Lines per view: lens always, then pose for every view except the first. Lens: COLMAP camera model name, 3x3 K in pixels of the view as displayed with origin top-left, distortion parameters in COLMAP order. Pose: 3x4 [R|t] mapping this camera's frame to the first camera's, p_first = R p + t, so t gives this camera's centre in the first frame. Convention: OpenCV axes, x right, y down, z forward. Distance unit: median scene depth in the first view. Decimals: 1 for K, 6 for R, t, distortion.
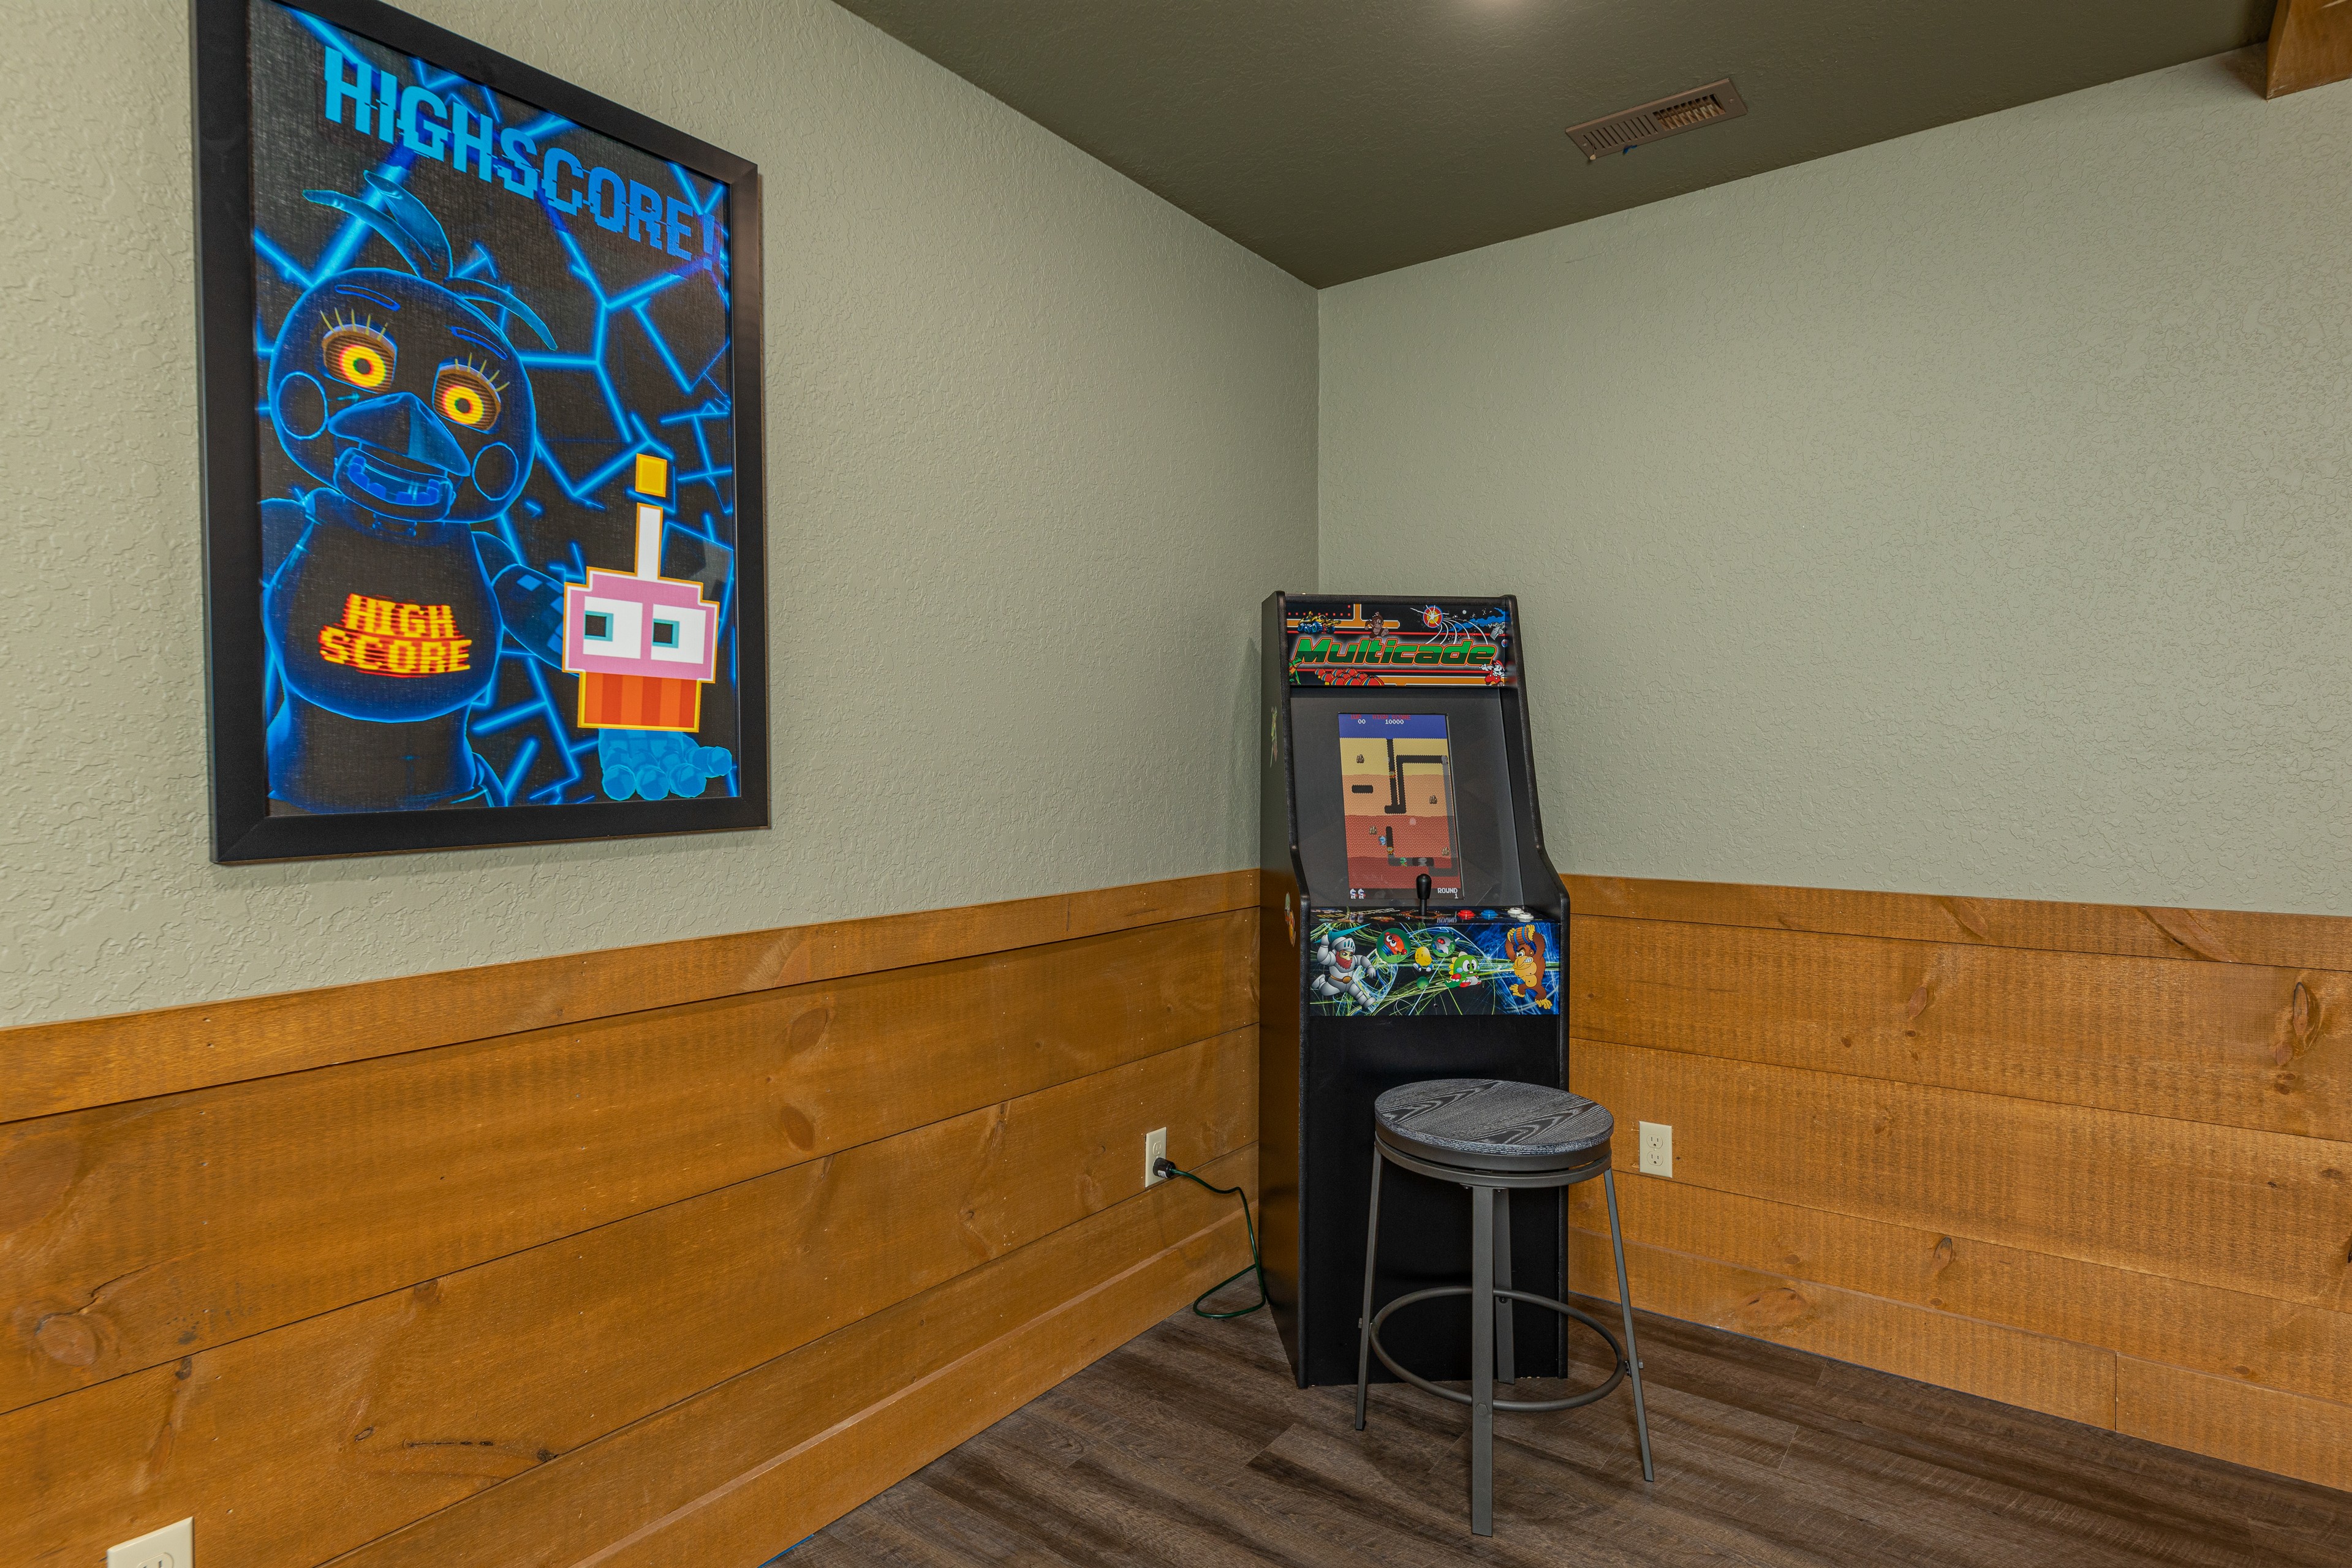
lens RADIAL K [[1220.5, 0, 1171.9], [0, 1220.5, 777.5], [0, 0, 1]] dist [-0.003552, -0.001096]
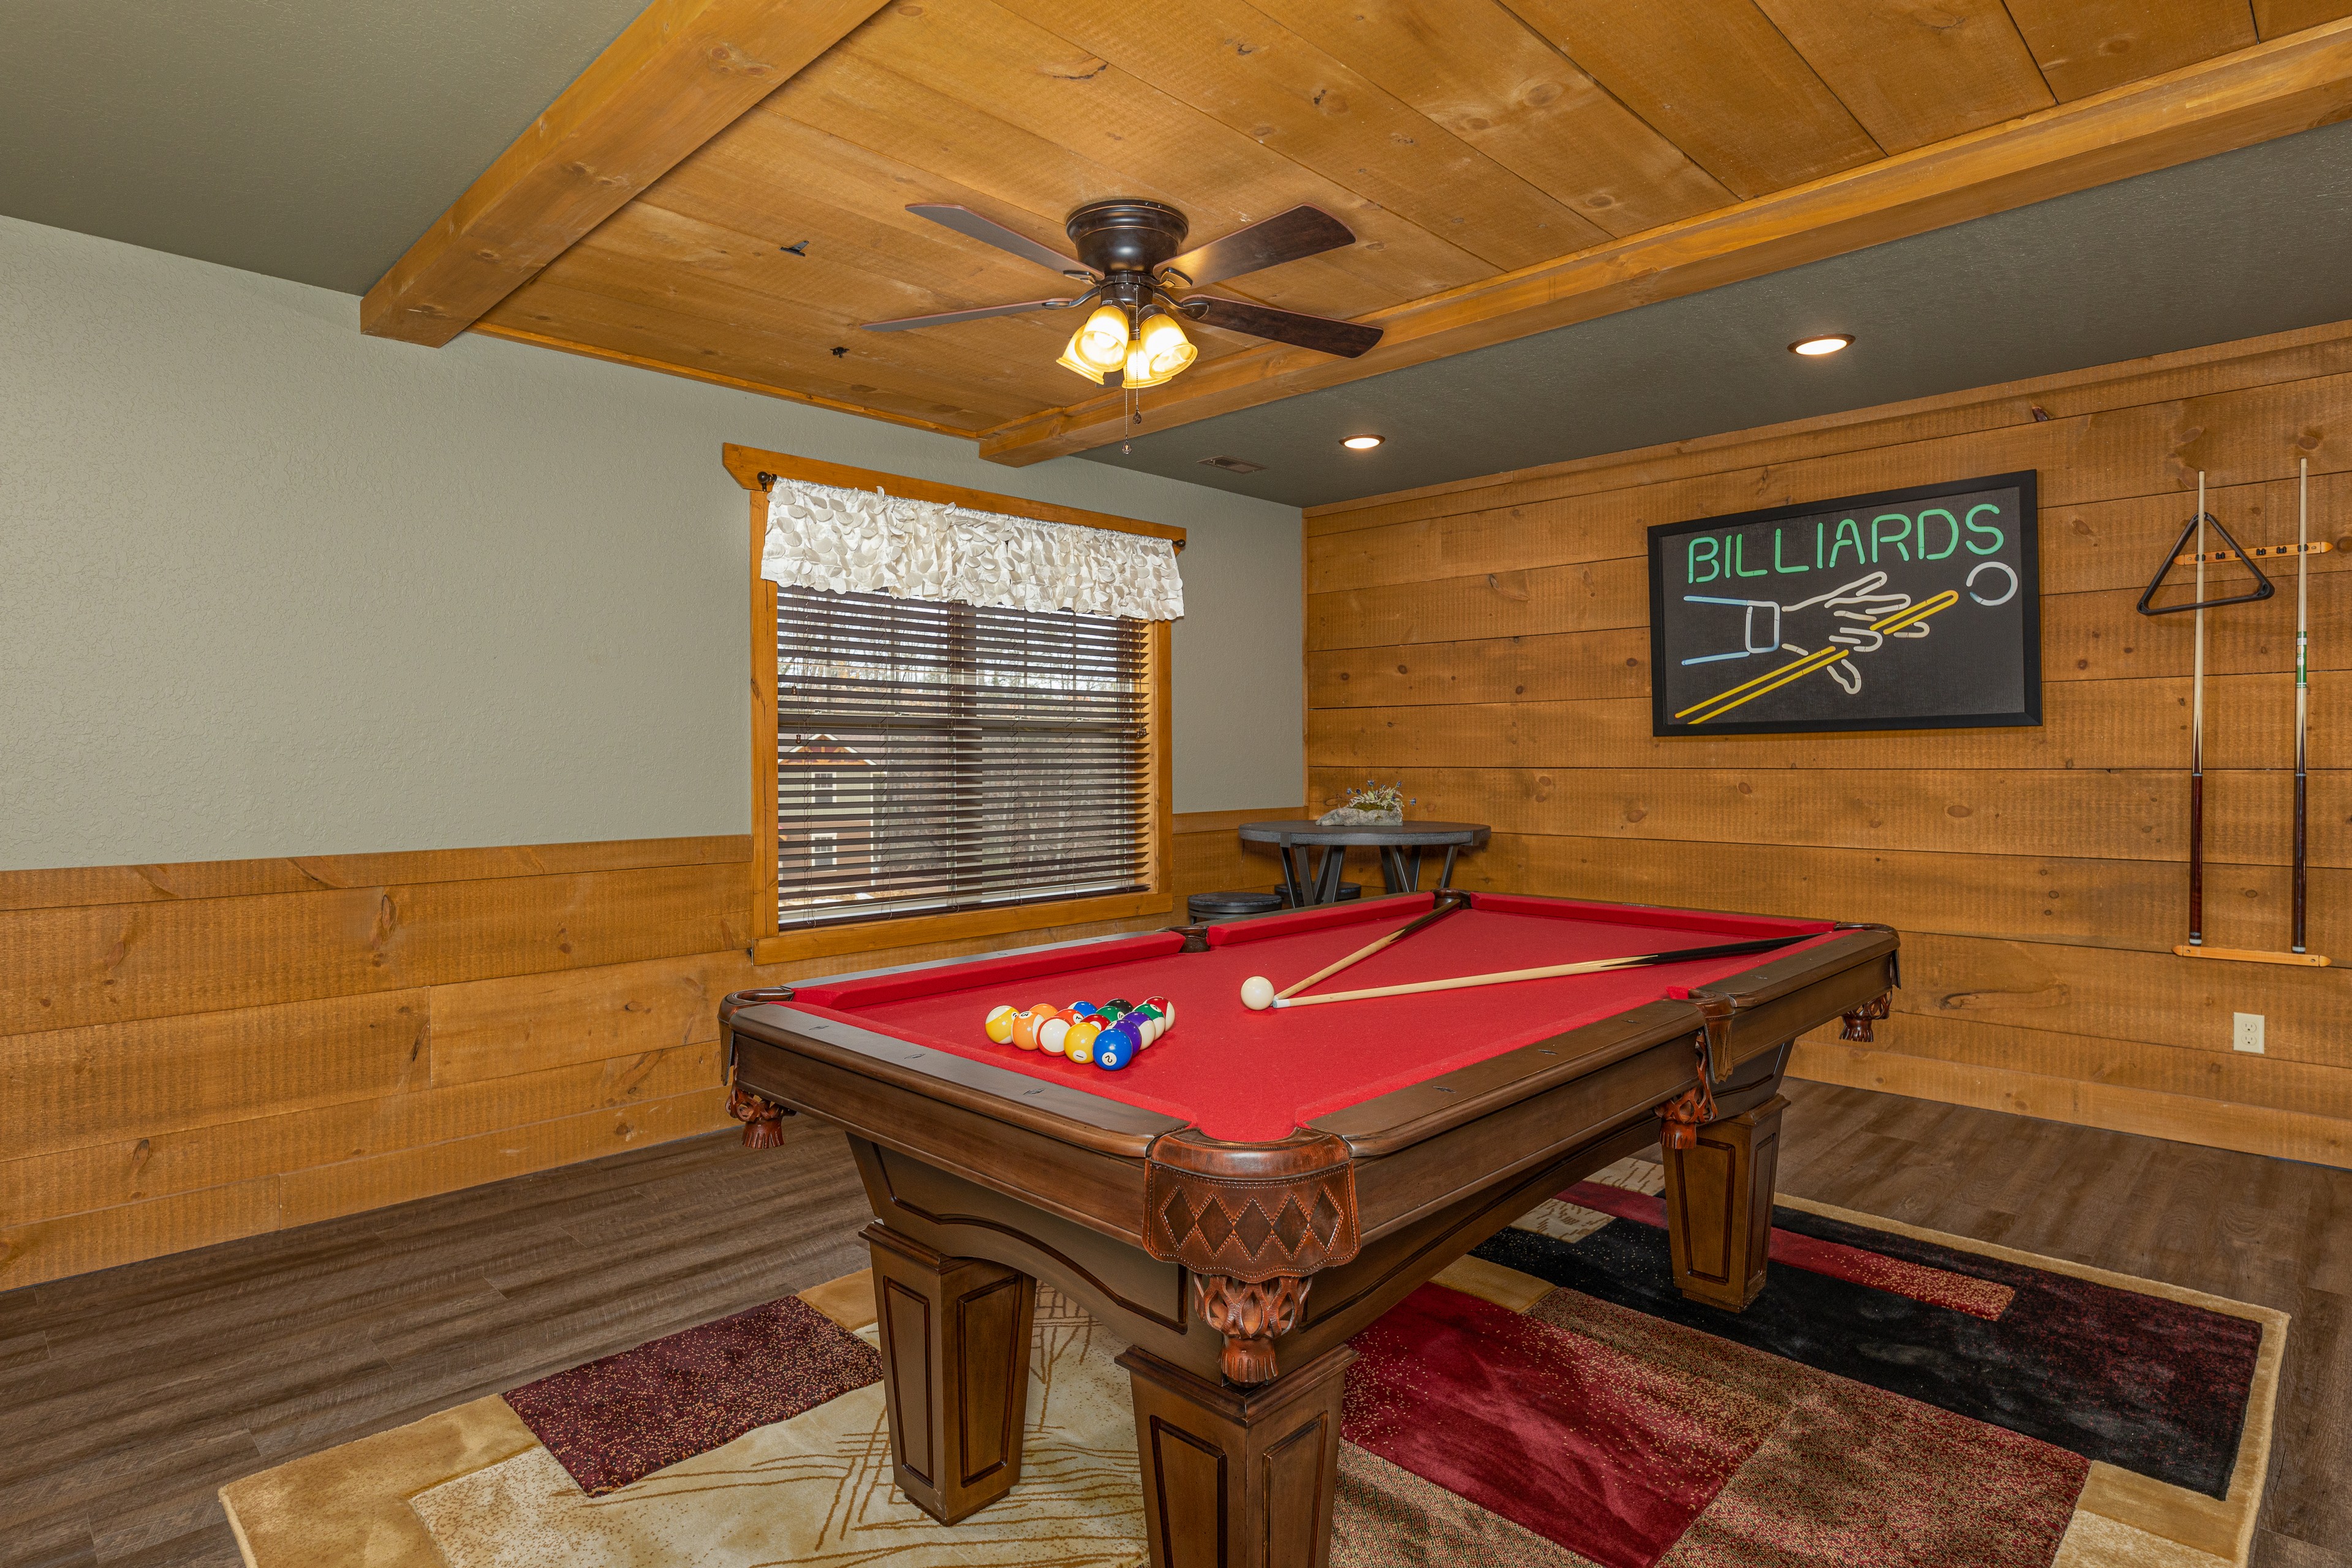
lens RADIAL K [[1220.5, 0, 1173.5], [0, 1220.5, 775.5], [0, 0, 1]] dist [-0.003552, -0.001096]
pose [[0.130064, -0.016614, 0.991366, -0.473866], [0.009692, 0.999833, 0.015485, -0.003064], [-0.991458, 0.007594, 0.130204, -0.215565]]
